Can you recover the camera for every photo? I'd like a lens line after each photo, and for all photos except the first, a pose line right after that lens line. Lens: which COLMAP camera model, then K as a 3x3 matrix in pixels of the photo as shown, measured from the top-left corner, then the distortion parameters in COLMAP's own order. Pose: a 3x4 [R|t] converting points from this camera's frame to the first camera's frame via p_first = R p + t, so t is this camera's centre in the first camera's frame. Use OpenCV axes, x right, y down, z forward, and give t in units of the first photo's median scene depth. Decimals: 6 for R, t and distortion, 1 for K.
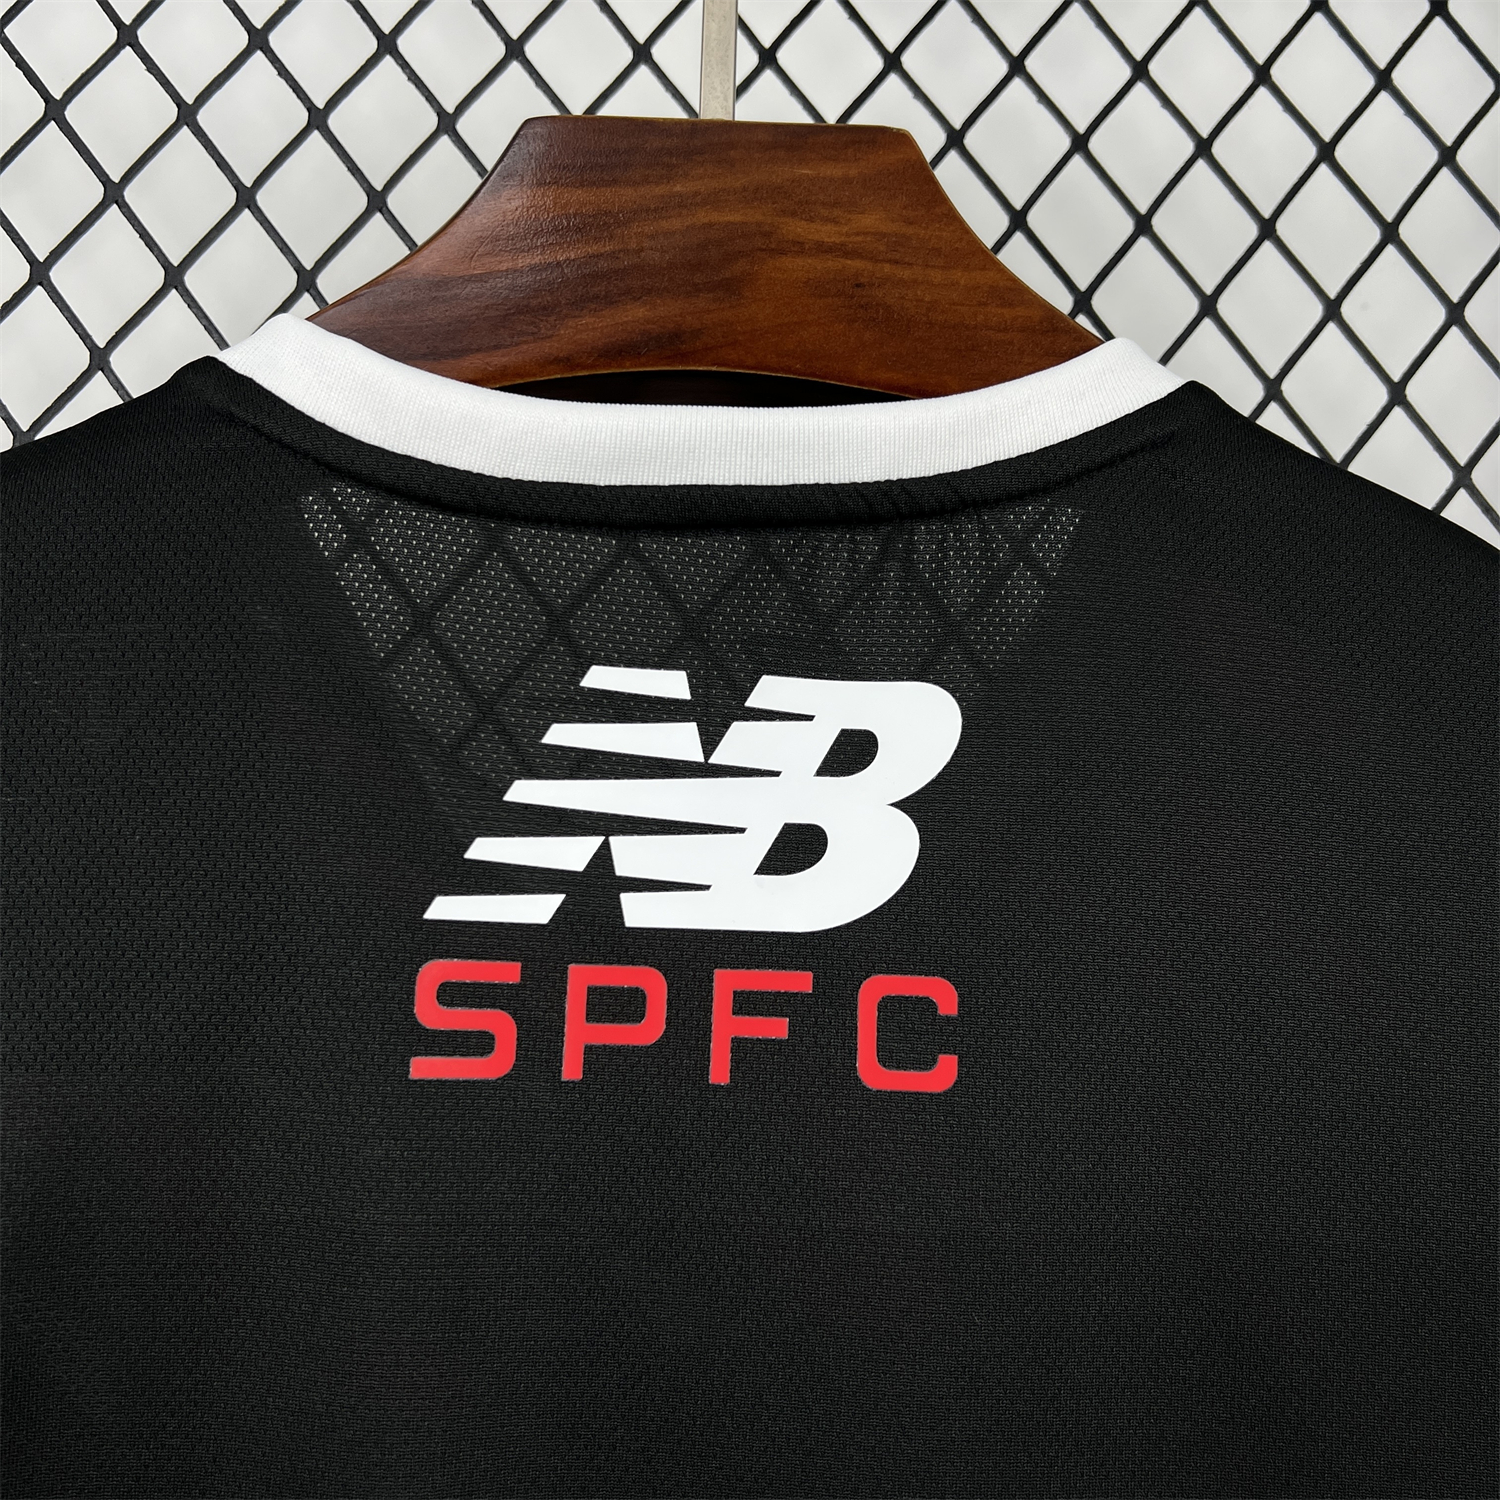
lens RADIAL K [[1623.5, 0, 750.0], [0, 1623.5, 750.0], [0, 0, 1]] dist [0.171825, -0.480870]
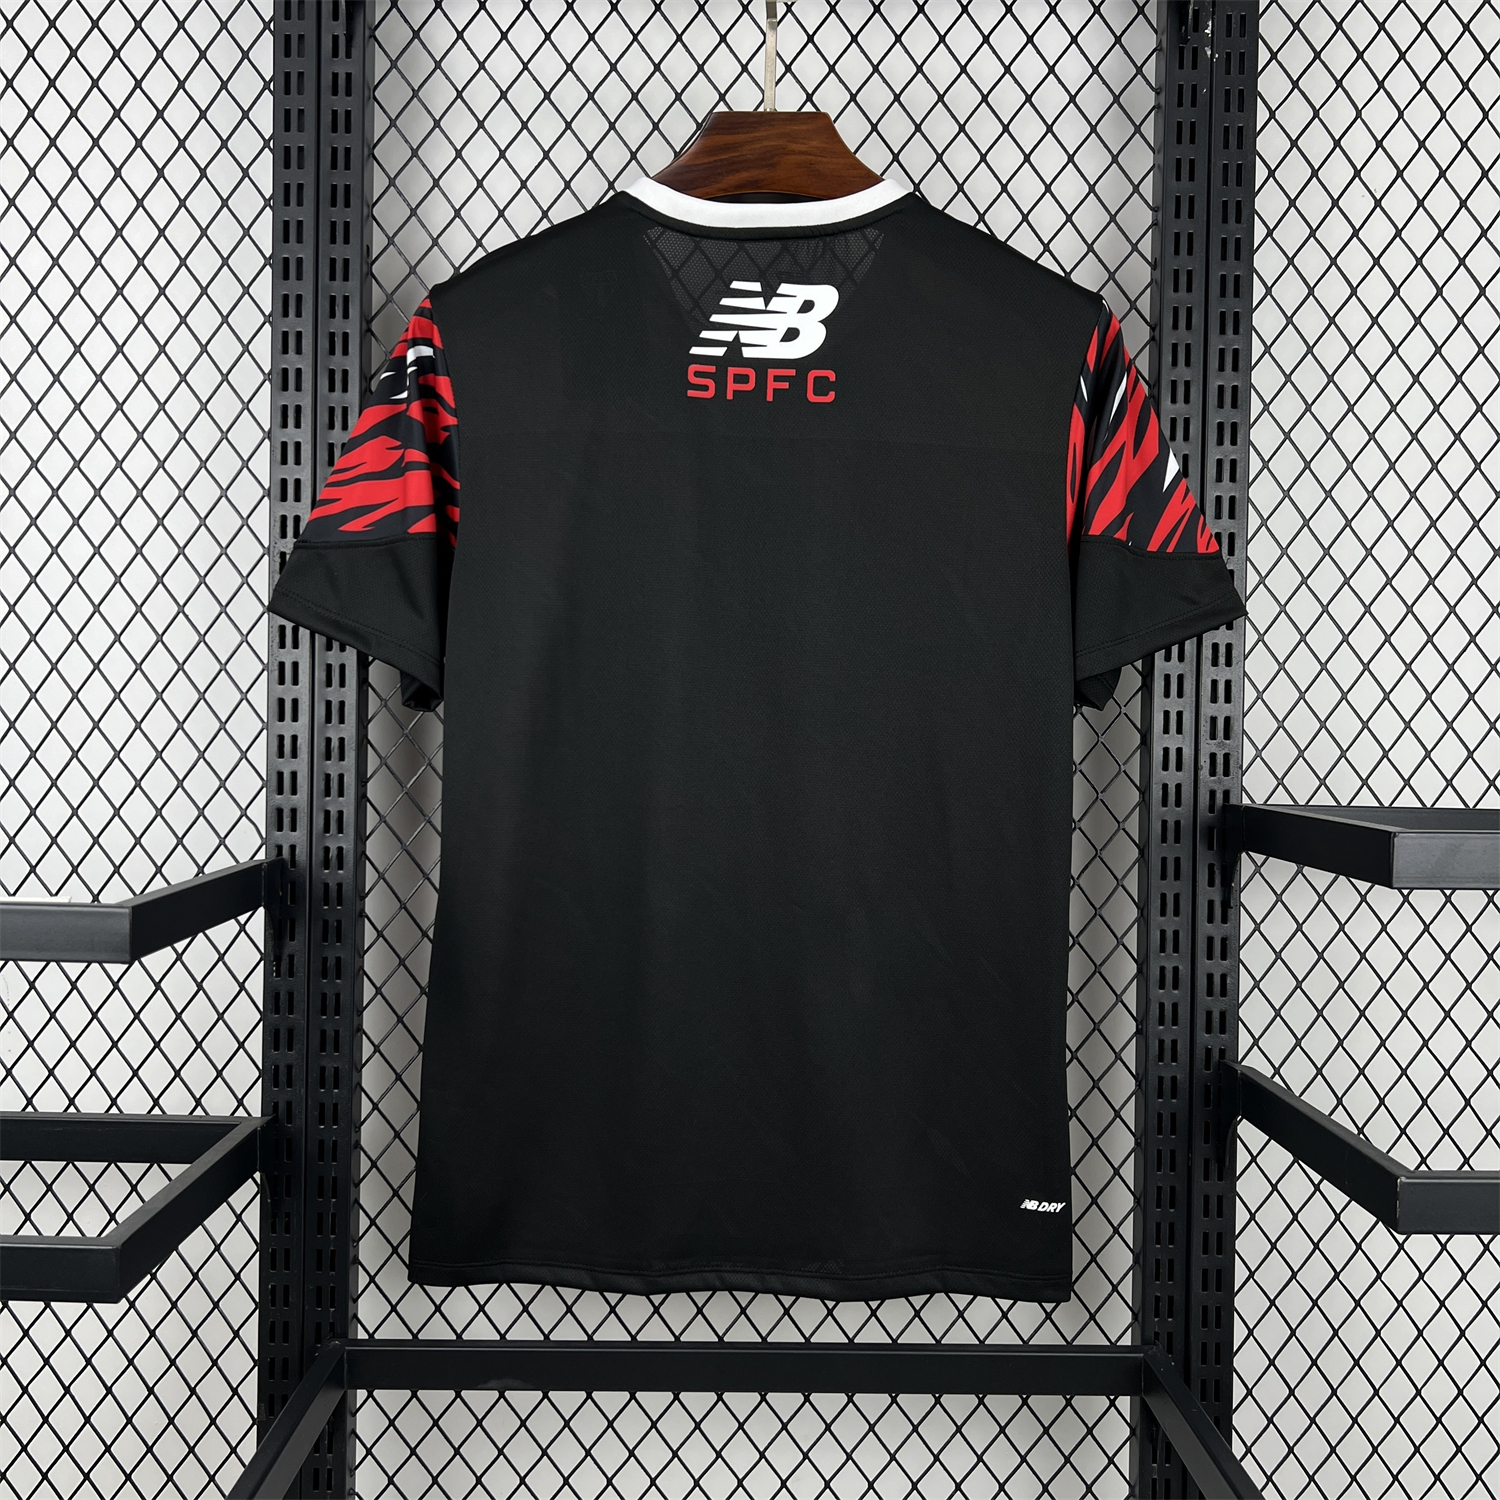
lens RADIAL K [[1623.5, 0, 750.0], [0, 1623.5, 750.0], [0, 0, 1]] dist [0.171825, -0.480870]
pose [[0.998151, 0.003770, -0.060674, 0.158299], [0.006739, 0.985061, 0.172075, 0.335935], [0.060416, -0.172165, 0.983214, -2.666950]]
